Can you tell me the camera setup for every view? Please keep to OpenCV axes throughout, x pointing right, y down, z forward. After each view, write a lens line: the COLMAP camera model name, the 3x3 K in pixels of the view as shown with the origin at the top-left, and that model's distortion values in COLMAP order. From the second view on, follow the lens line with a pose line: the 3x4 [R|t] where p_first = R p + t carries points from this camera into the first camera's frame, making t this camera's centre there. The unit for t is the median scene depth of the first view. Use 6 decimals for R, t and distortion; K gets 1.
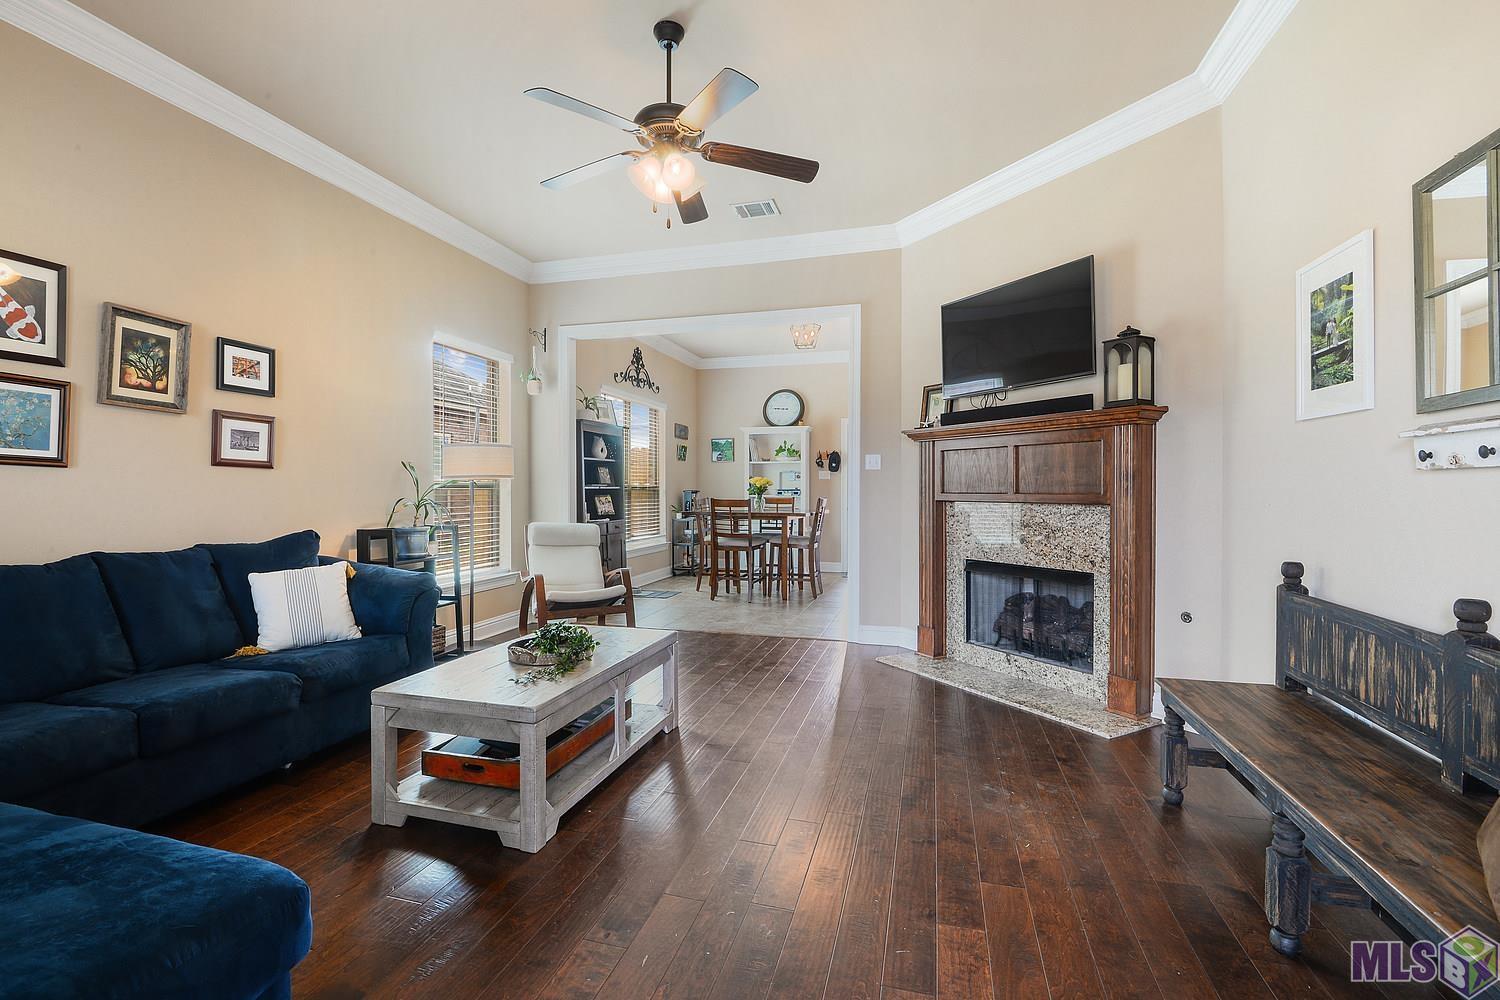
lens RADIAL K [[655.5, 0, 731.4], [0, 655.5, 499.6], [0, 0, 1]] dist [-0.015416, 0.000259]
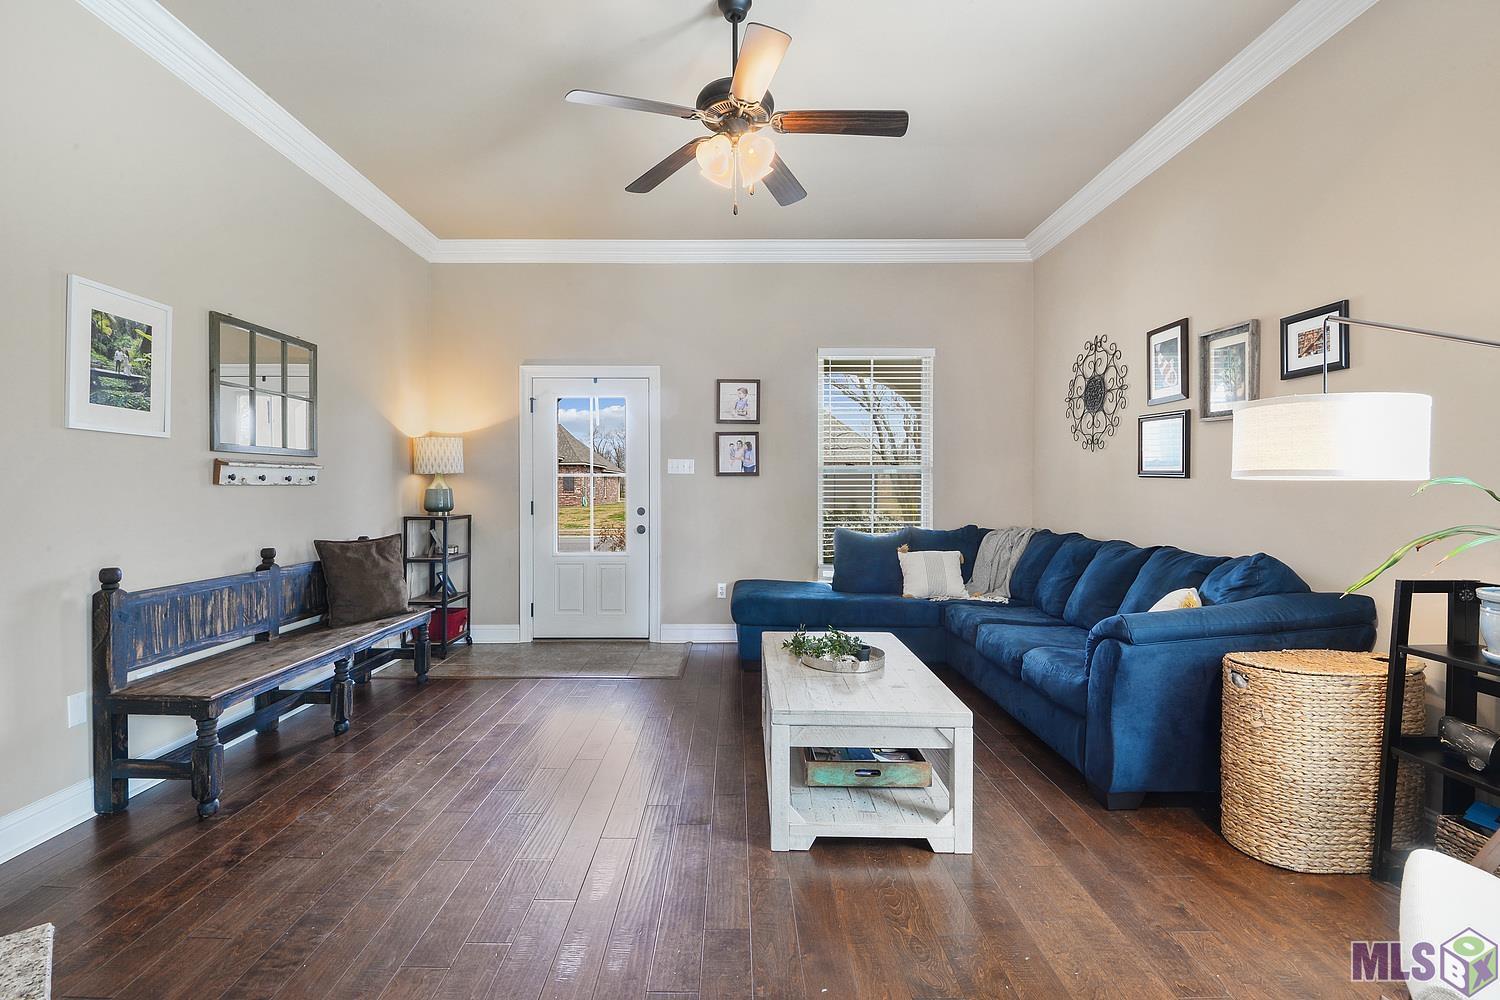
lens RADIAL K [[655.5, 0, 731.4], [0, 655.5, 499.6], [0, 0, 1]] dist [-0.015416, 0.000259]
pose [[-0.957773, 0.004125, -0.287497, 0.210088], [-0.005520, 0.999449, 0.032731, -0.052908], [0.287473, 0.032936, -0.957222, 2.287283]]
